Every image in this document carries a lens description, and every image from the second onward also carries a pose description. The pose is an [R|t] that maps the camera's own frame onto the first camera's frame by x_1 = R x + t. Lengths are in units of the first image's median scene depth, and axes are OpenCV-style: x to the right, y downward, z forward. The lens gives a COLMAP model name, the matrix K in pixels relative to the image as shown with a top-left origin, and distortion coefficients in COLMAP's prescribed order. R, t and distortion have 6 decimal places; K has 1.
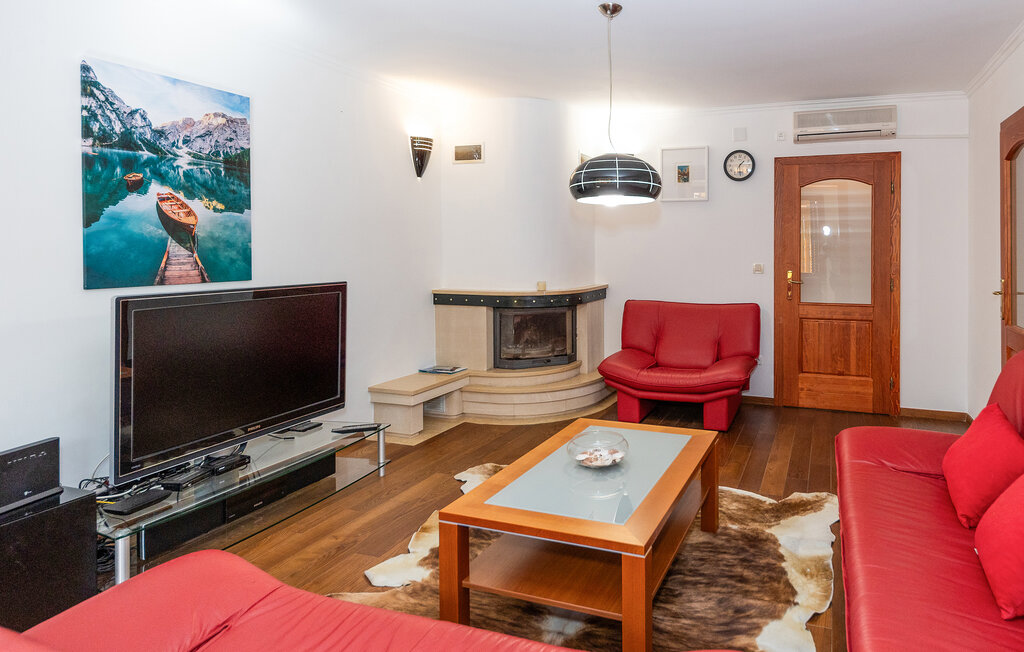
lens RADIAL K [[711.7, 0, 512.0], [0, 711.7, 326.0], [0, 0, 1]] dist [0.002729, 0.002650]
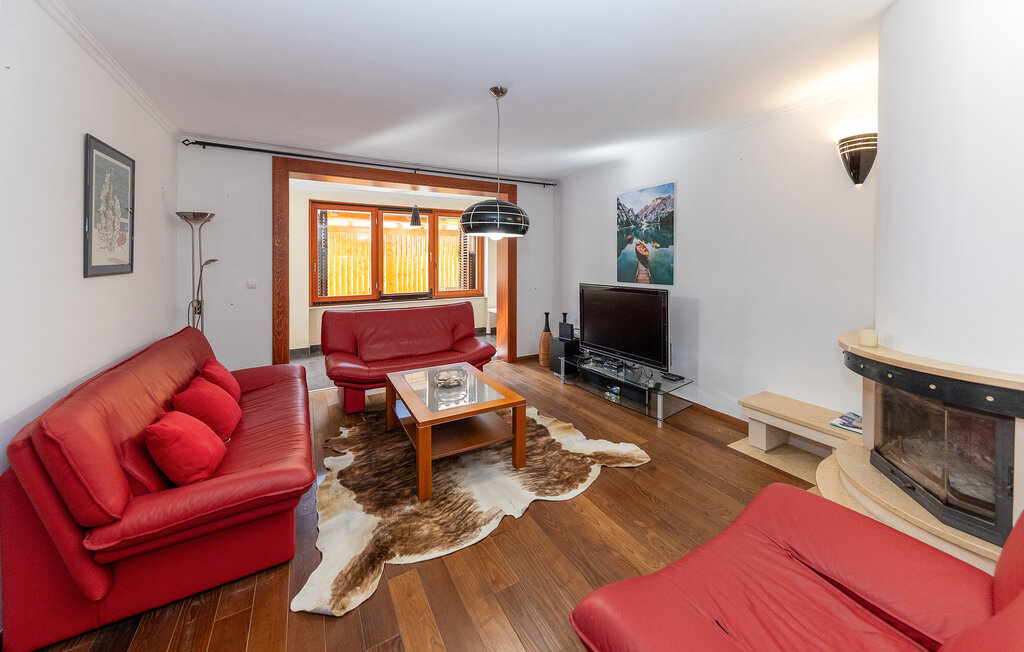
lens RADIAL K [[385.8, 0, 568.0], [0, 385.8, 291.6], [0, 0, 1]] dist [0.000252, 0.000018]
pose [[-0.528398, 0.075215, -0.845658, 0.662215], [-0.082544, 0.986798, 0.139345, -0.181950], [0.844975, 0.143433, -0.515213, 1.446232]]
